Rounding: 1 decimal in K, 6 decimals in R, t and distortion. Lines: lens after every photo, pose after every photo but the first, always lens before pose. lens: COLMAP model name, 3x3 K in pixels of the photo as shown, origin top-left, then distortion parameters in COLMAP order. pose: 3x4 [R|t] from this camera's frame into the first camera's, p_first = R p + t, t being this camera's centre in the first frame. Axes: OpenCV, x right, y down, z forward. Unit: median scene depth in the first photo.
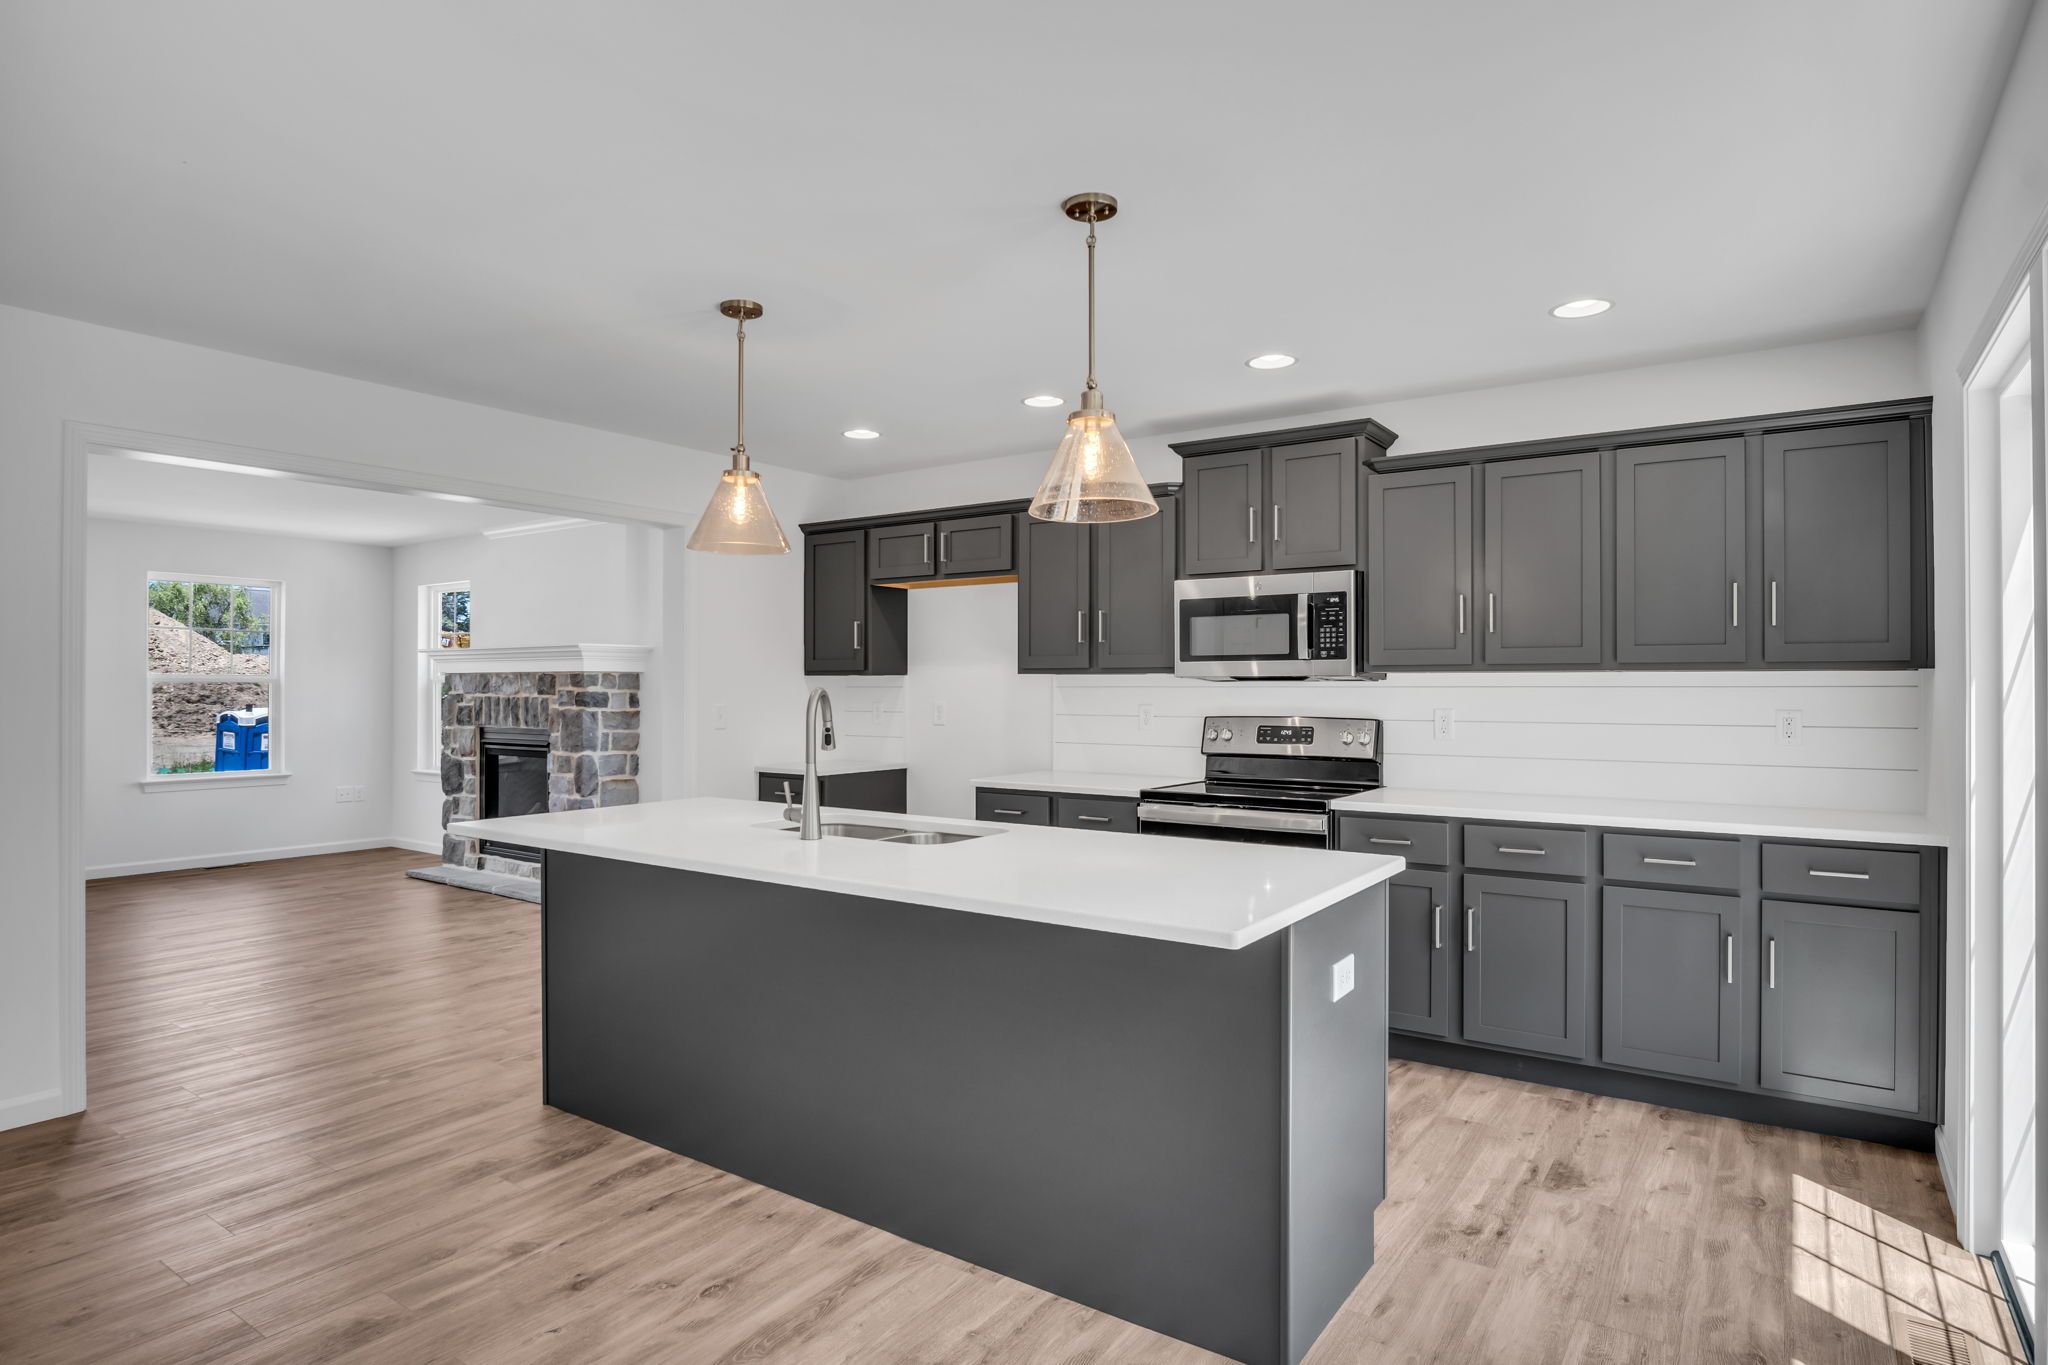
lens RADIAL K [[1116.0, 0, 990.9], [0, 1116.0, 678.8], [0, 0, 1]] dist [-0.032056, 0.008395]
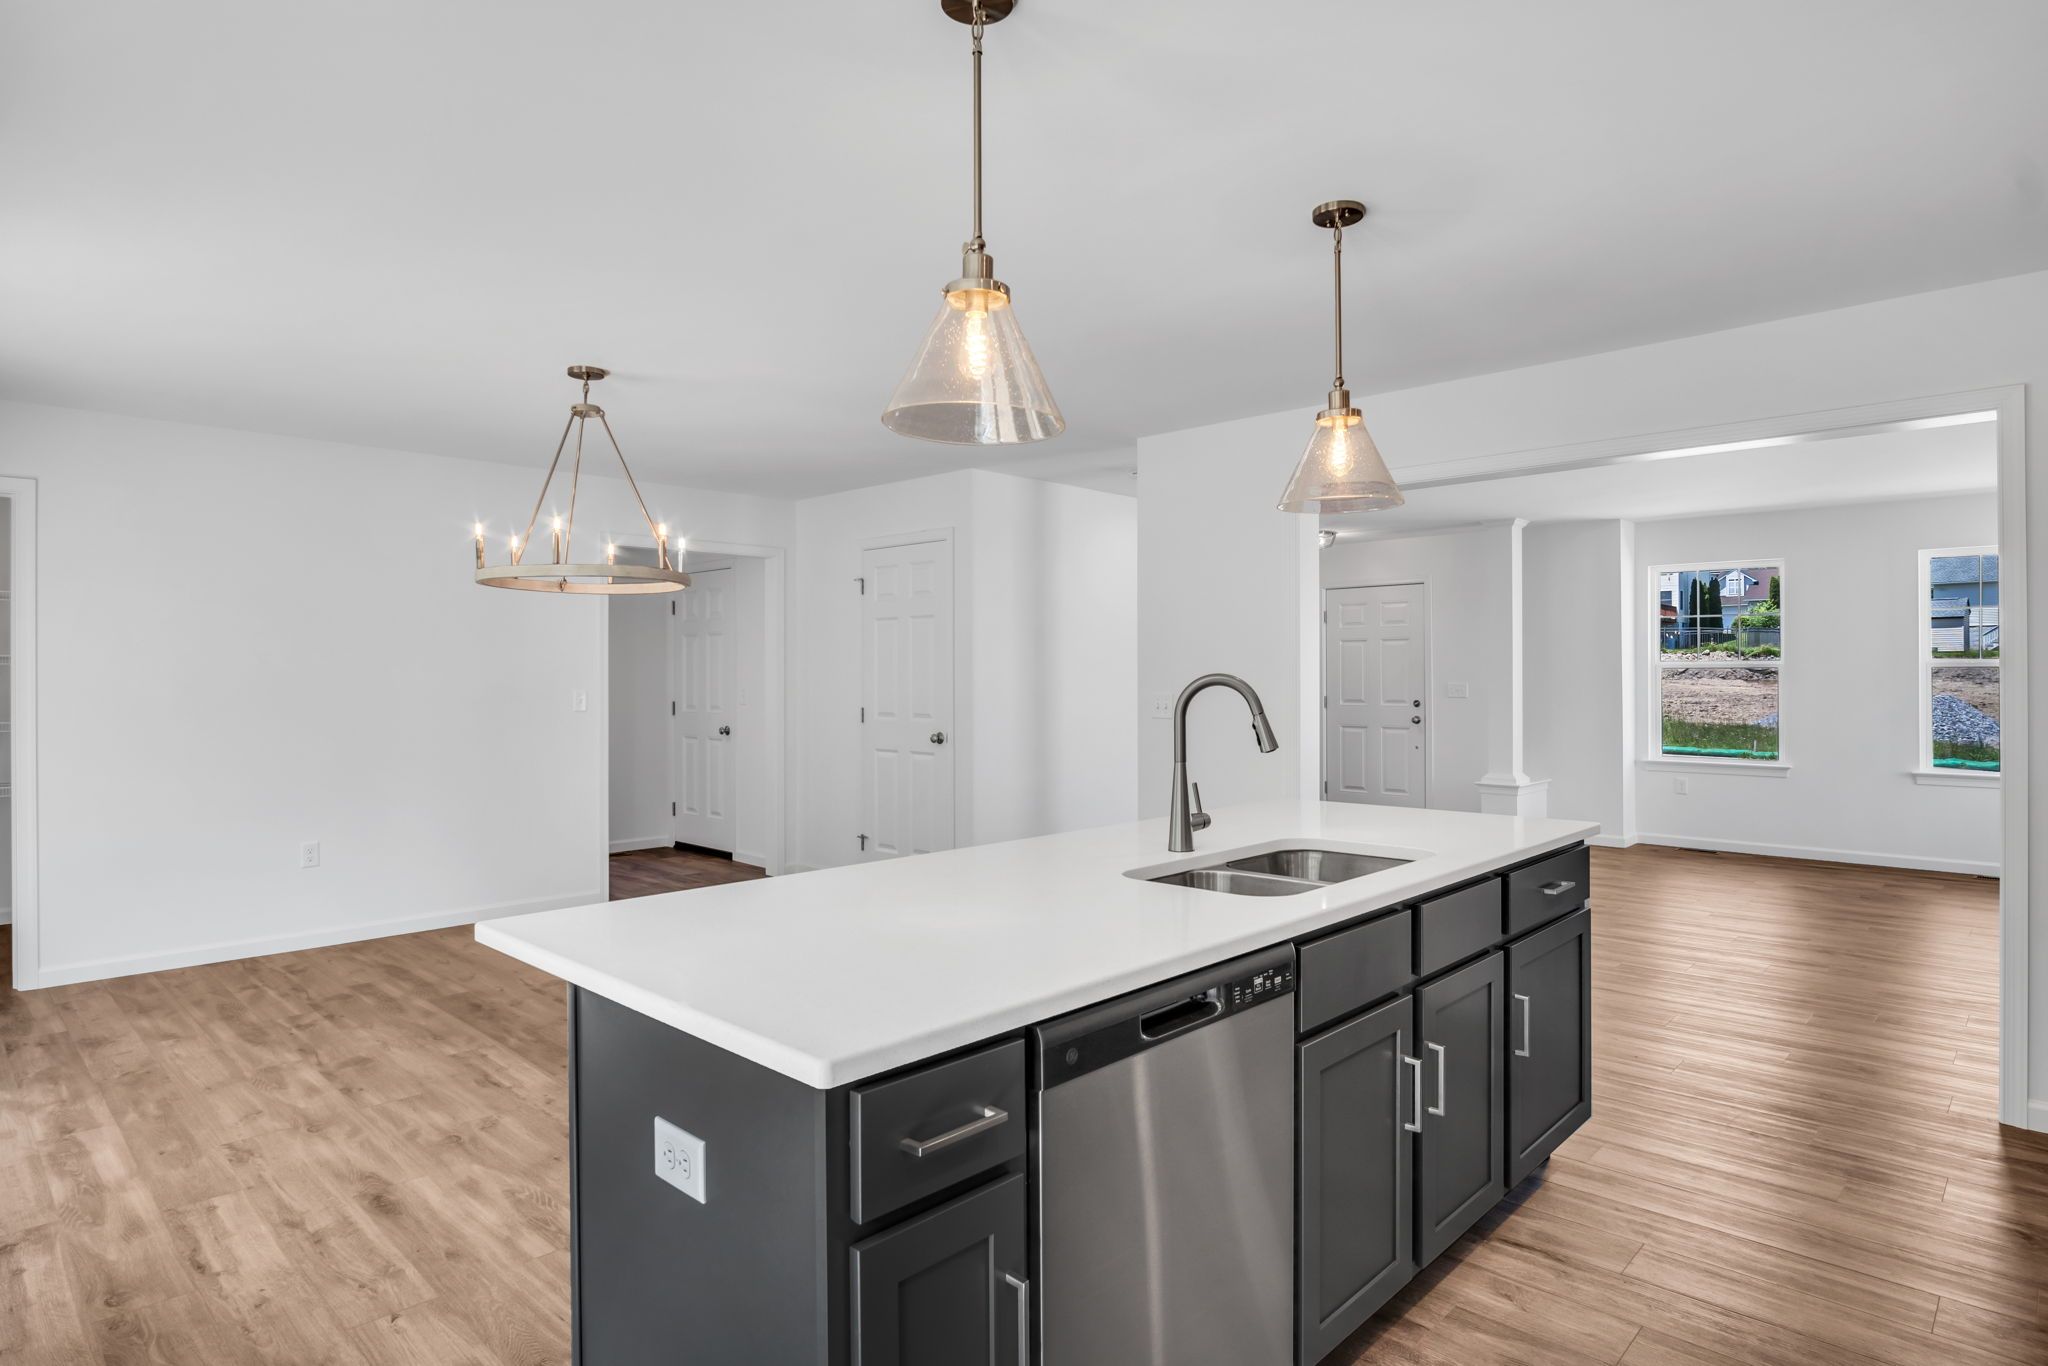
lens RADIAL K [[1116.0, 0, 1028.8], [0, 1116.0, 678.9], [0, 0, 1]] dist [-0.032056, 0.008395]
pose [[-0.141115, 0.003999, -0.989985, 0.385779], [0.009797, 0.999949, 0.002643, 0.005941], [0.989945, -0.009326, -0.141147, 0.545626]]
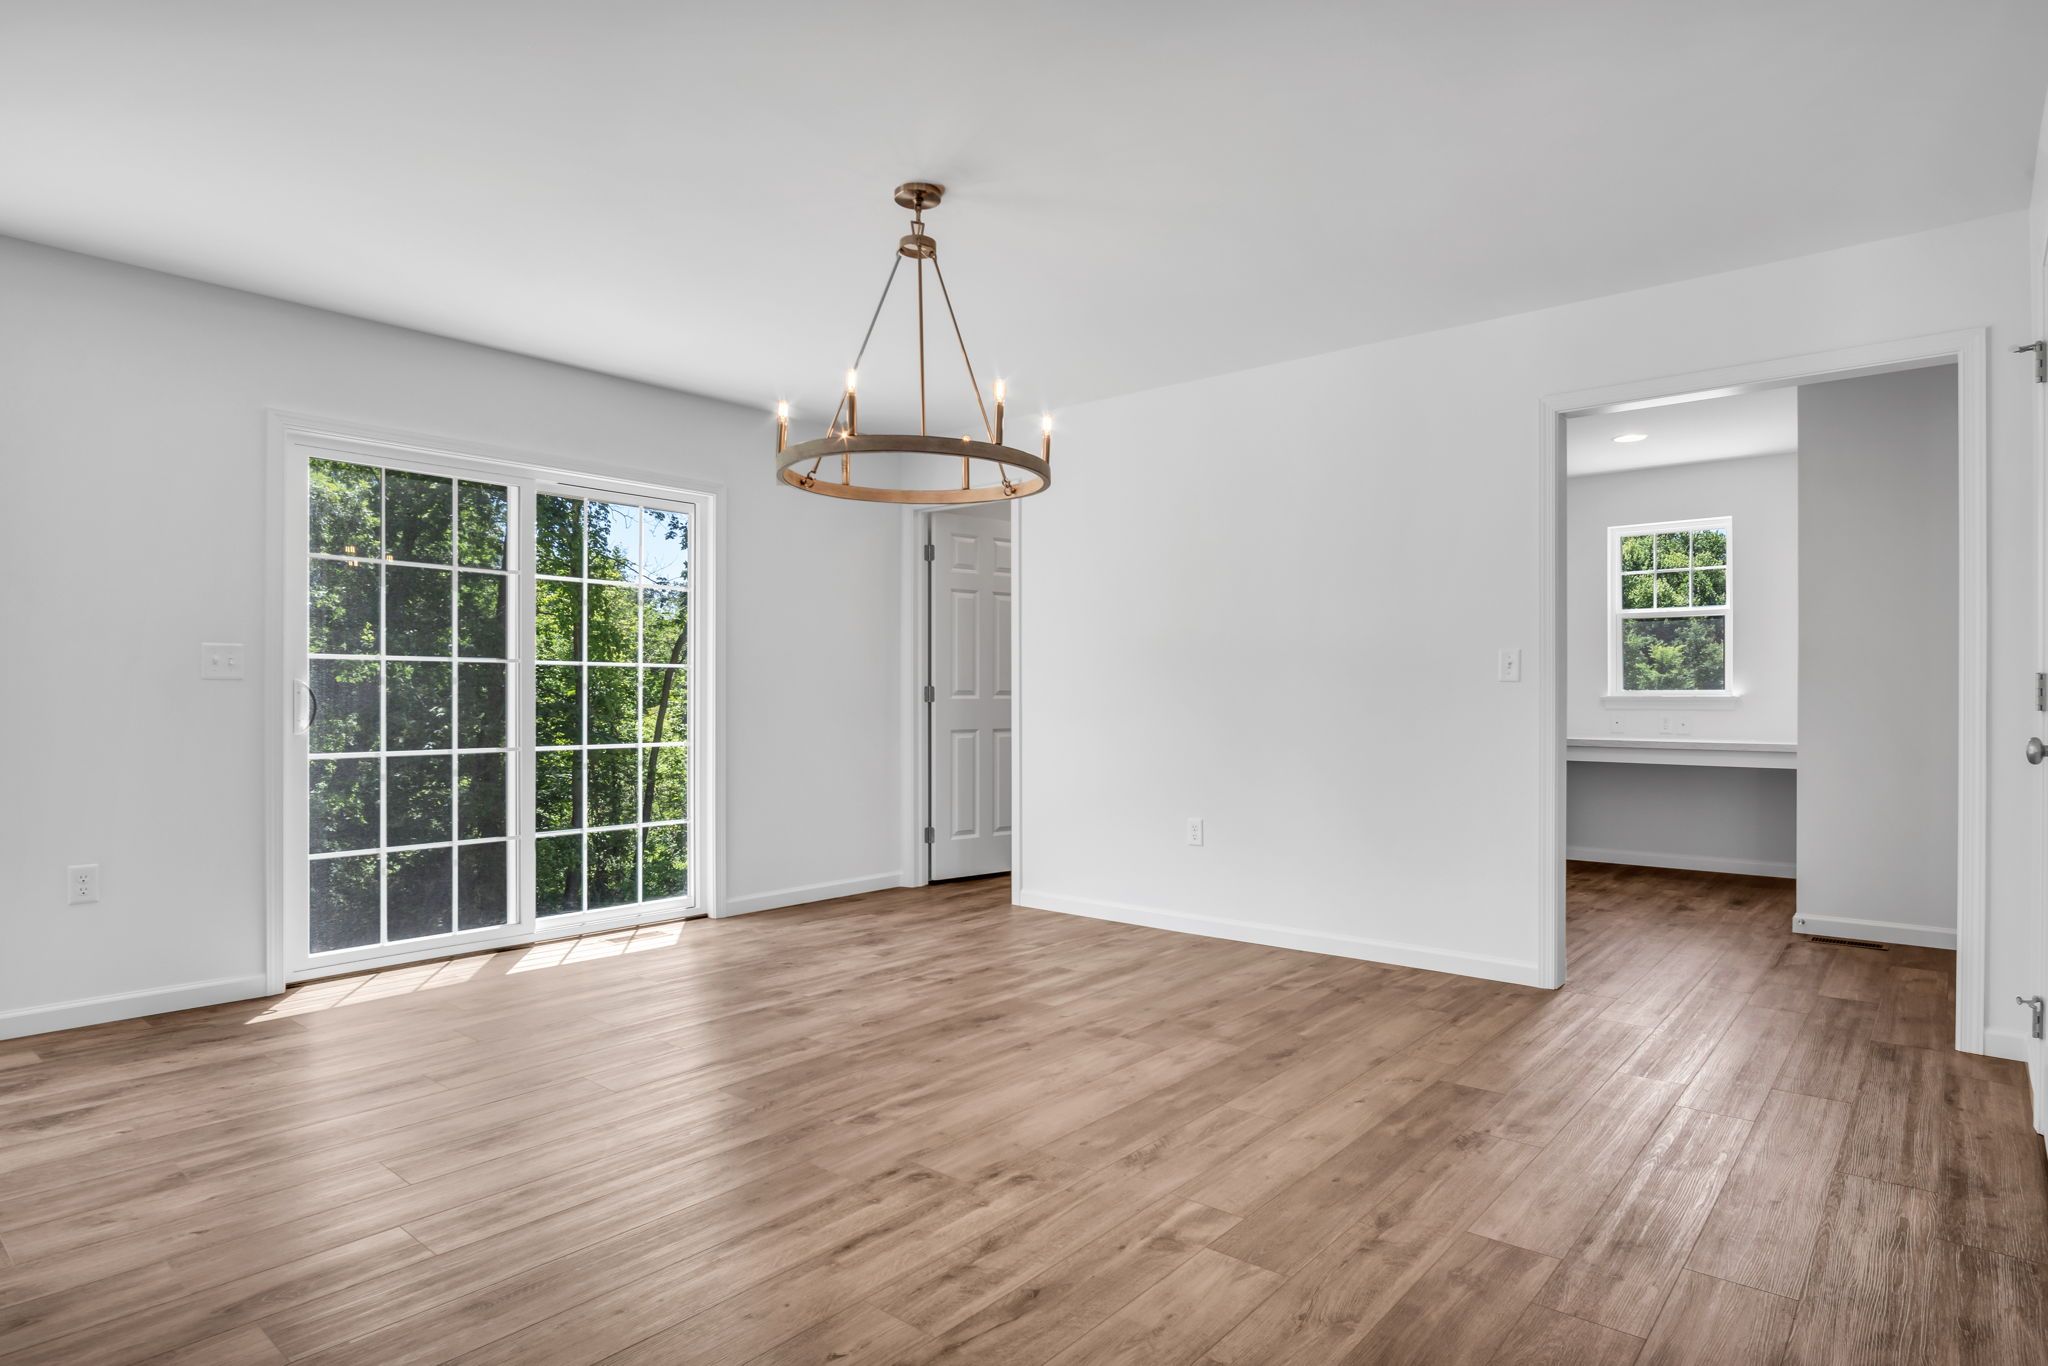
lens RADIAL K [[1116.0, 0, 1015.4], [0, 1116.0, 702.1], [0, 0, 1]] dist [-0.032056, 0.008395]
pose [[-0.995768, -0.001143, 0.091900, -0.433930], [-0.001592, 0.999987, -0.004814, 0.055470], [-0.091894, -0.004940, -0.995757, 0.700185]]
